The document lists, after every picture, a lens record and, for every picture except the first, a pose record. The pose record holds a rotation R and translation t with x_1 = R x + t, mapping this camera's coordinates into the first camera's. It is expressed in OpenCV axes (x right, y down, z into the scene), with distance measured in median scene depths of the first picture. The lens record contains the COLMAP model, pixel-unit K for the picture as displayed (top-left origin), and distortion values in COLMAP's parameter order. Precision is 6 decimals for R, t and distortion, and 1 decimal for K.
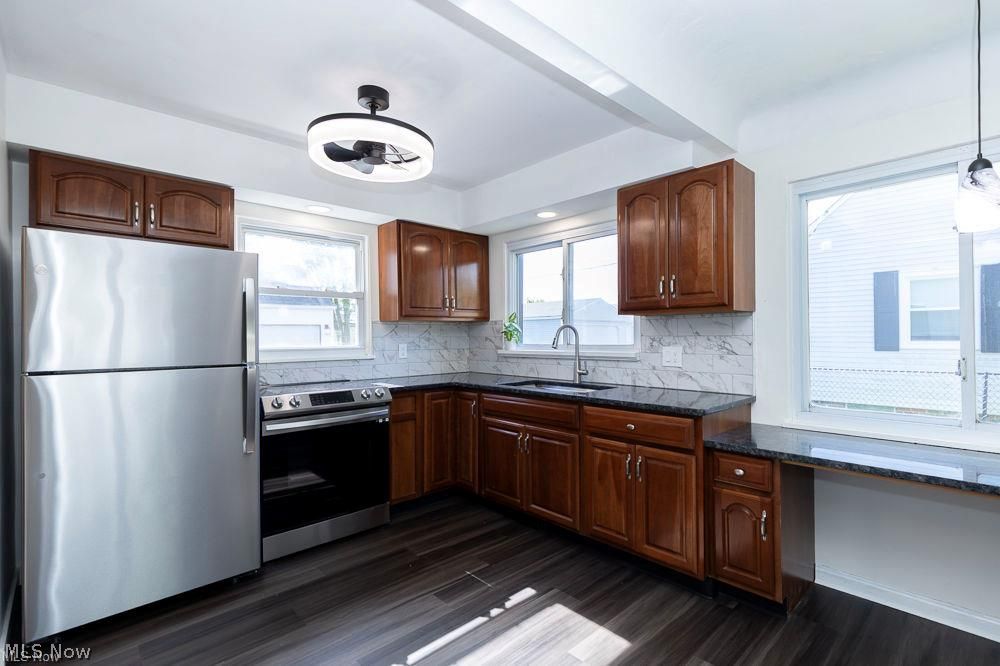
lens RADIAL K [[460.5, 0, 517.5], [0, 460.5, 335.3], [0, 0, 1]] dist [0.008286, -0.000026]
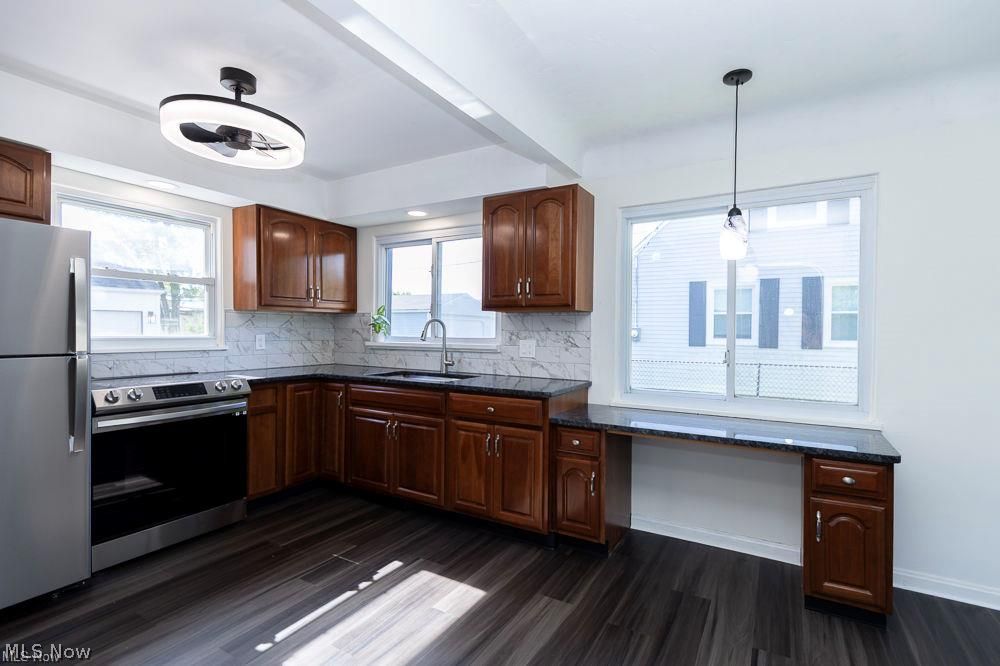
lens RADIAL K [[460.5, 0, 517.5], [0, 460.5, 335.3], [0, 0, 1]] dist [0.008286, -0.000026]
pose [[0.958636, 0.014204, 0.284281, -0.014260], [-0.017791, 0.999791, 0.010037, 0.001769], [-0.284079, -0.014680, 0.958688, -0.090333]]
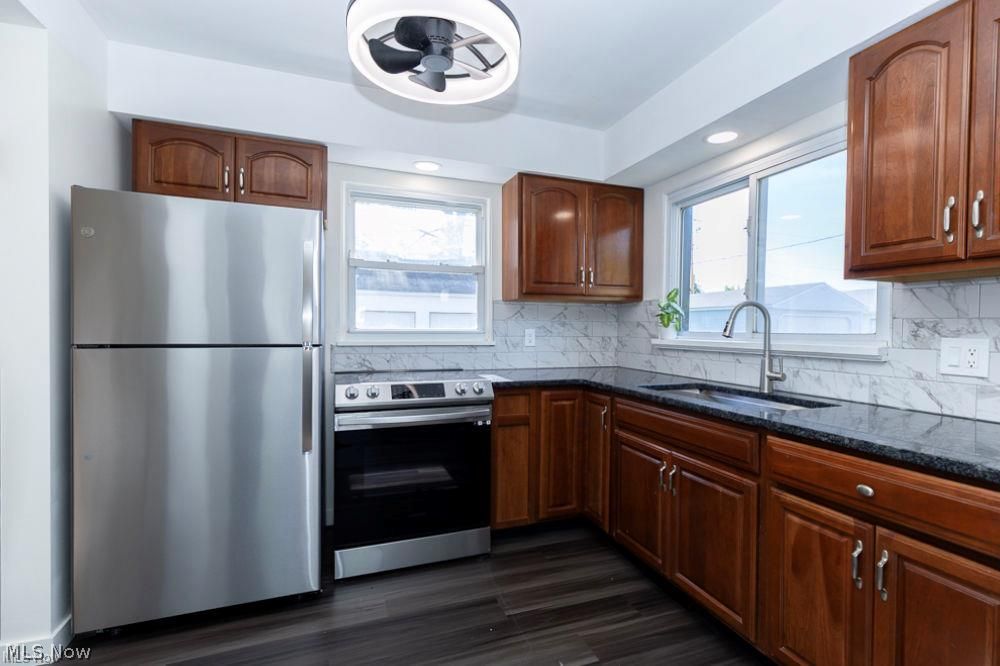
lens RADIAL K [[465.8, 0, 518.4], [0, 465.8, 335.4], [0, 0, 1]] dist [0.004803, -0.000248]
pose [[0.920122, 0.022585, -0.390980, 0.074557], [-0.015635, 0.999658, 0.020952, 0.018344], [0.391320, -0.013165, 0.920161, 0.308824]]
